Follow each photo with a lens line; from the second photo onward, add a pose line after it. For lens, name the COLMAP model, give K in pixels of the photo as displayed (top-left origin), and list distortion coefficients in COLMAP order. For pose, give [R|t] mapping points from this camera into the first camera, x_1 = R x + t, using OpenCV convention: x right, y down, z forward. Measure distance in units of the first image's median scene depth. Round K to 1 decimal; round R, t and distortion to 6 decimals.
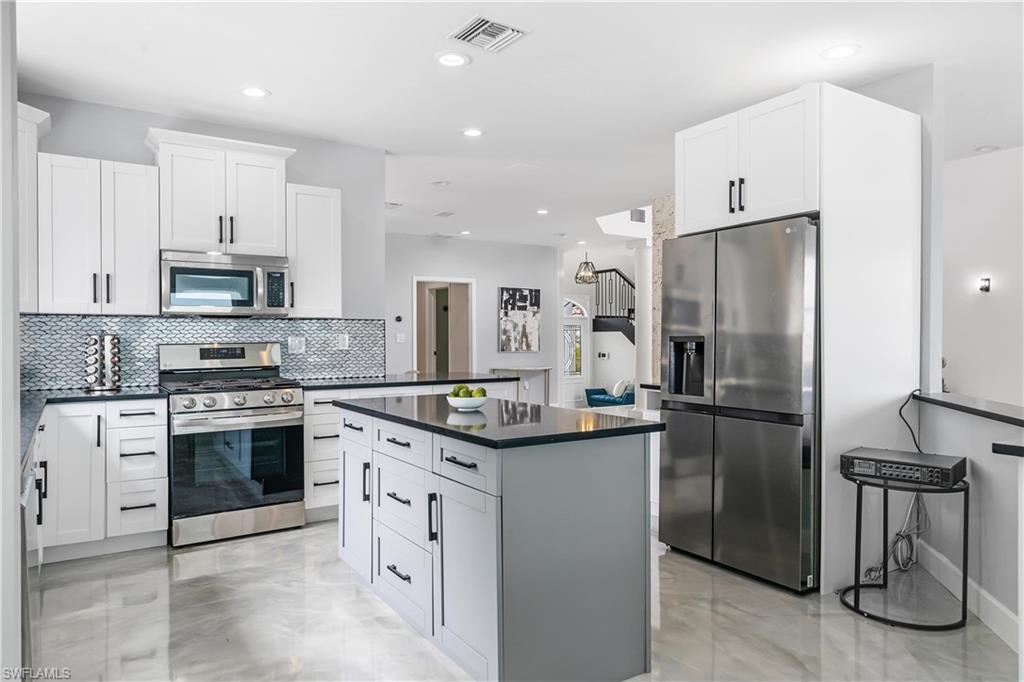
lens RADIAL K [[687.5, 0, 511.9], [0, 687.5, 341.9], [0, 0, 1]] dist [0.004922, 0.001080]
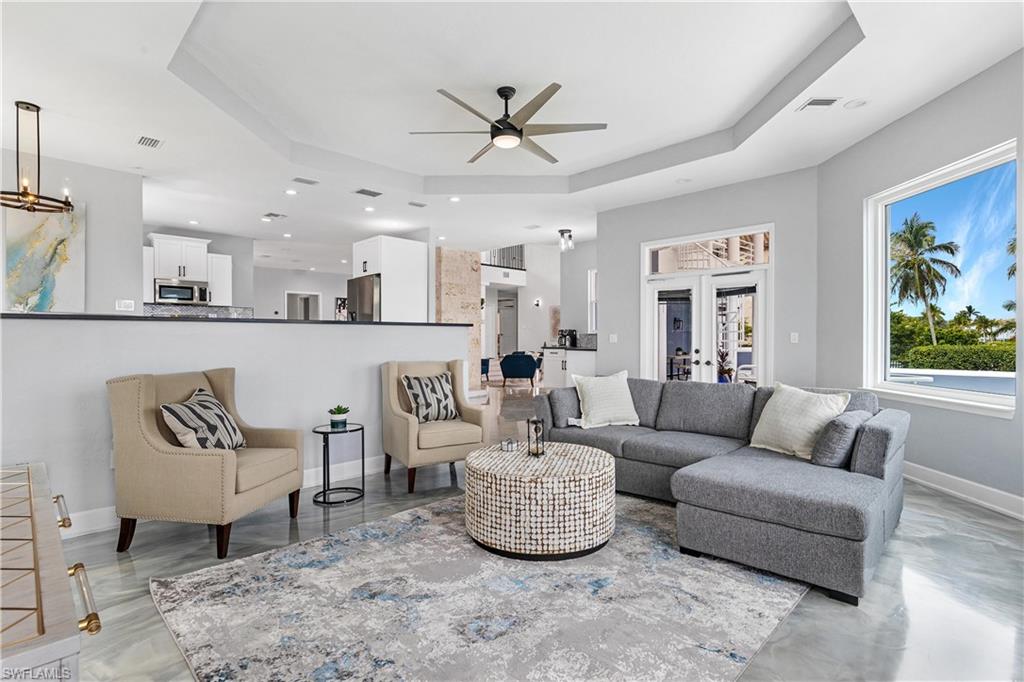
lens RADIAL K [[499.5, 0, 513.9], [0, 499.5, 339.3], [0, 0, 1]] dist [0.001593, 0.000131]
pose [[0.977112, -0.002409, 0.212711, 0.408200], [0.003276, 0.999988, -0.003723, 0.105352], [-0.212699, 0.004334, 0.977108, -1.110300]]
